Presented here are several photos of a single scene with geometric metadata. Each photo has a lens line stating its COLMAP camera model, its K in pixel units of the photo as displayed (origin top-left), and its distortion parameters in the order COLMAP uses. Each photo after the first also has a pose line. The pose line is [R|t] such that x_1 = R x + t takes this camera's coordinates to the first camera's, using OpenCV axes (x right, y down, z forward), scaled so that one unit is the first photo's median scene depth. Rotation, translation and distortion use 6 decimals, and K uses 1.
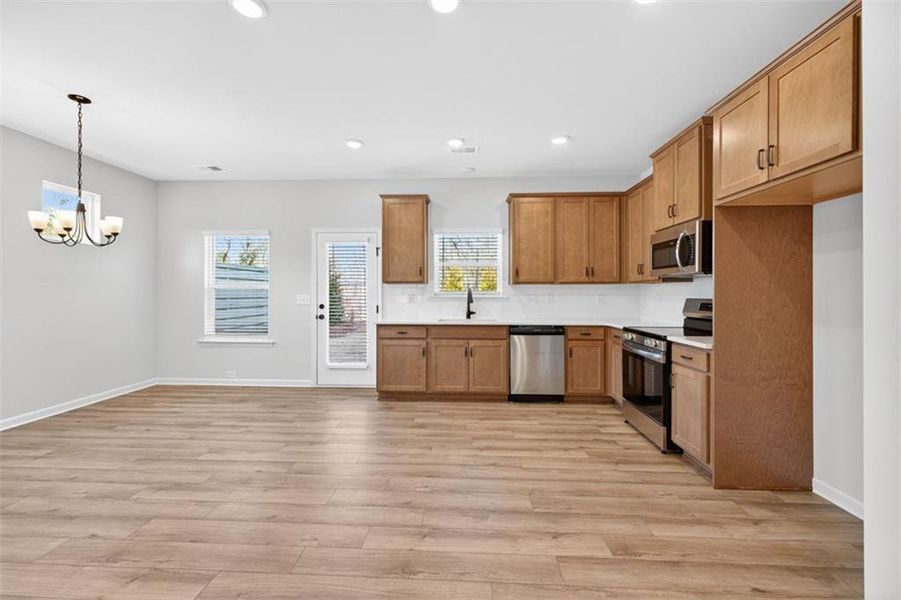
lens RADIAL K [[373.4, 0, 447.5], [0, 373.4, 292.7], [0, 0, 1]] dist [0.006168, -0.002113]
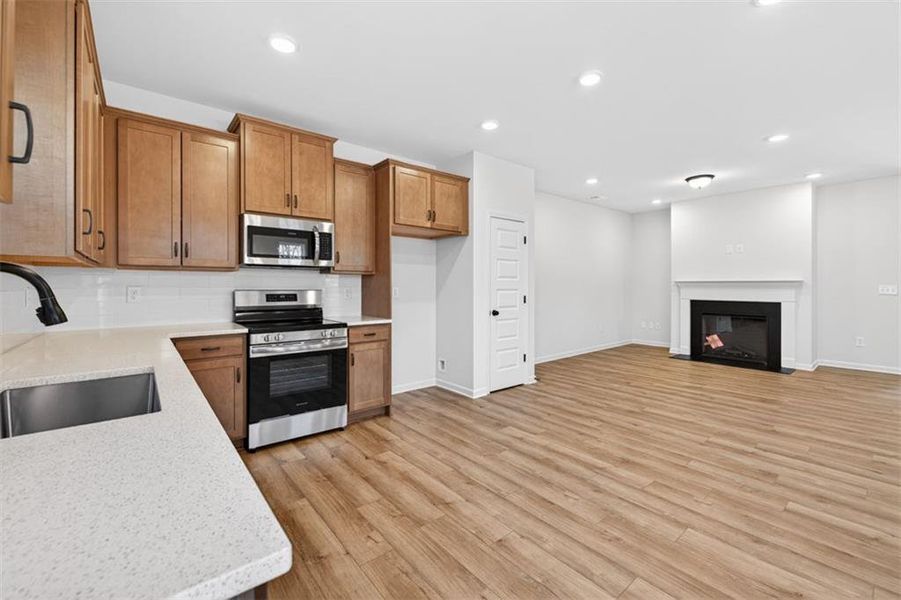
lens RADIAL K [[373.4, 0, 454.0], [0, 373.4, 284.5], [0, 0, 1]] dist [0.006168, -0.002113]
pose [[-0.675474, -0.003207, 0.737377, -0.309122], [-0.002861, 0.999994, 0.001728, -0.000852], [-0.737378, -0.000943, -0.675479, 1.028556]]
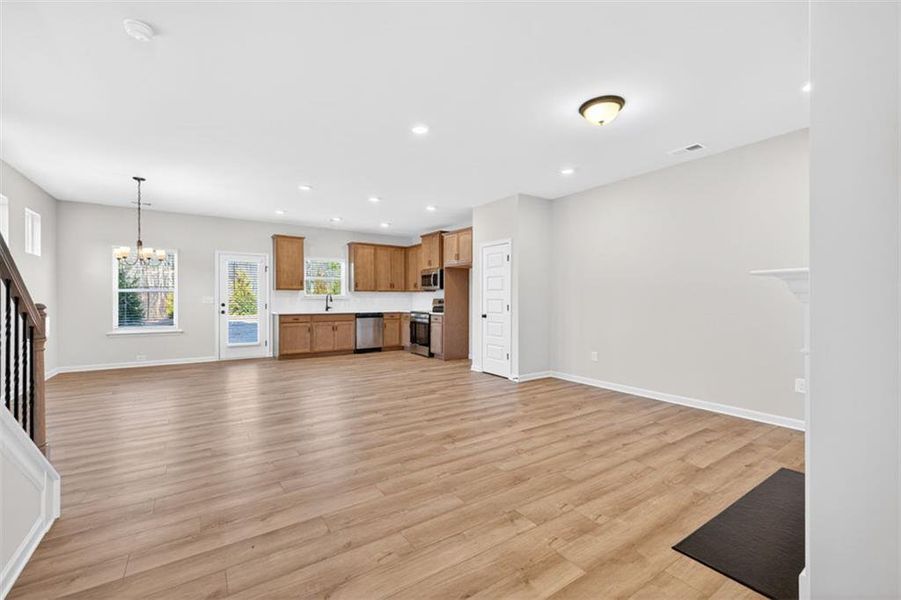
lens RADIAL K [[373.4, 0, 441.0], [0, 373.4, 302.0], [0, 0, 1]] dist [0.006168, -0.002113]
pose [[0.807411, -0.005337, 0.589966, -0.602266], [-0.001718, 0.999934, 0.011398, 0.008735], [-0.589988, -0.010217, 0.807348, -0.785191]]
